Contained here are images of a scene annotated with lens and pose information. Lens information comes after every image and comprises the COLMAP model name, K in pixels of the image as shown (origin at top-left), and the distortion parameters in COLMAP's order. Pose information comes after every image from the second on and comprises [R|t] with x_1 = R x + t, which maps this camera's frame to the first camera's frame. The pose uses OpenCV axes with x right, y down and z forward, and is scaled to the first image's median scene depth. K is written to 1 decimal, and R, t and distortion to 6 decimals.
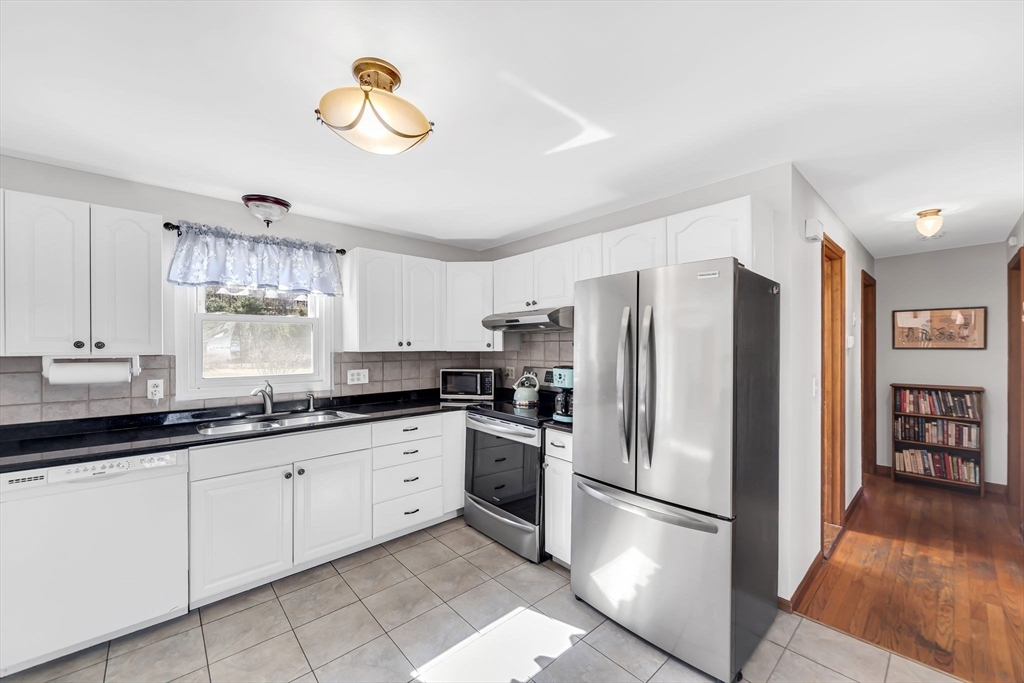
lens RADIAL K [[372.6, 0, 524.9], [0, 372.6, 345.9], [0, 0, 1]] dist [-0.001565, -0.000313]
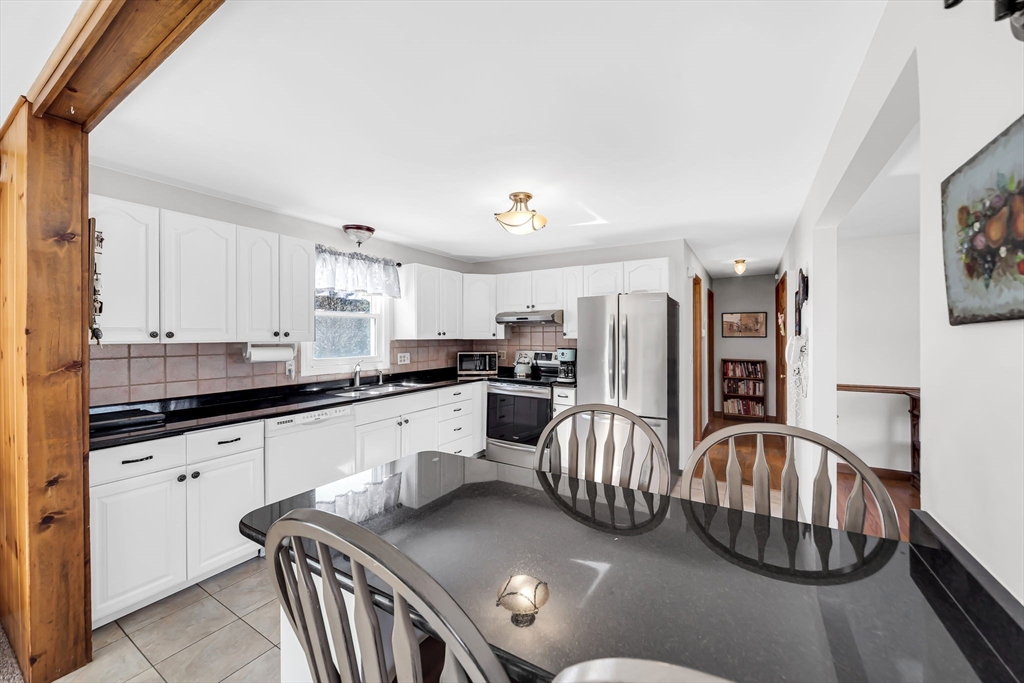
lens RADIAL K [[354.2, 0, 535.8], [0, 354.2, 333.1], [0, 0, 1]] dist [-0.000831, -0.000088]
pose [[0.953307, 0.002023, 0.301996, -0.388490], [0.000331, 0.999970, -0.007744, 0.002215], [-0.302003, 0.007483, 0.953278, -0.346369]]
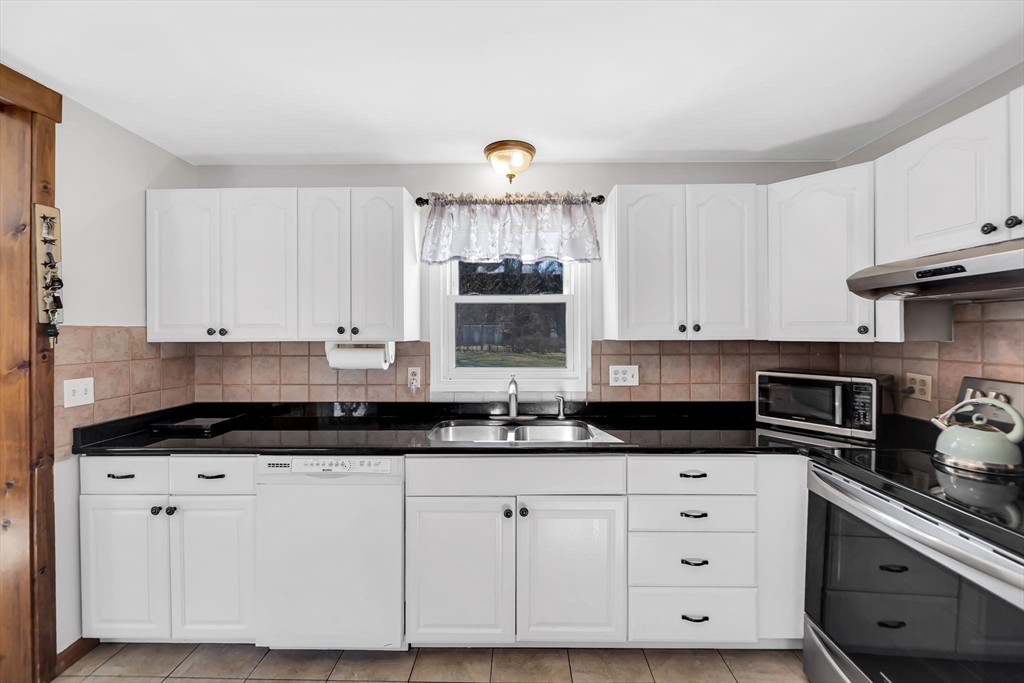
lens RADIAL K [[410.5, 0, 527.0], [0, 410.5, 331.3], [0, 0, 1]] dist [-0.002317, -0.000295]
pose [[0.720328, -0.001194, -0.693633, -0.045002], [0.000759, 0.999999, -0.000934, 0.000209], [0.693634, 0.000146, 0.720328, 0.324417]]
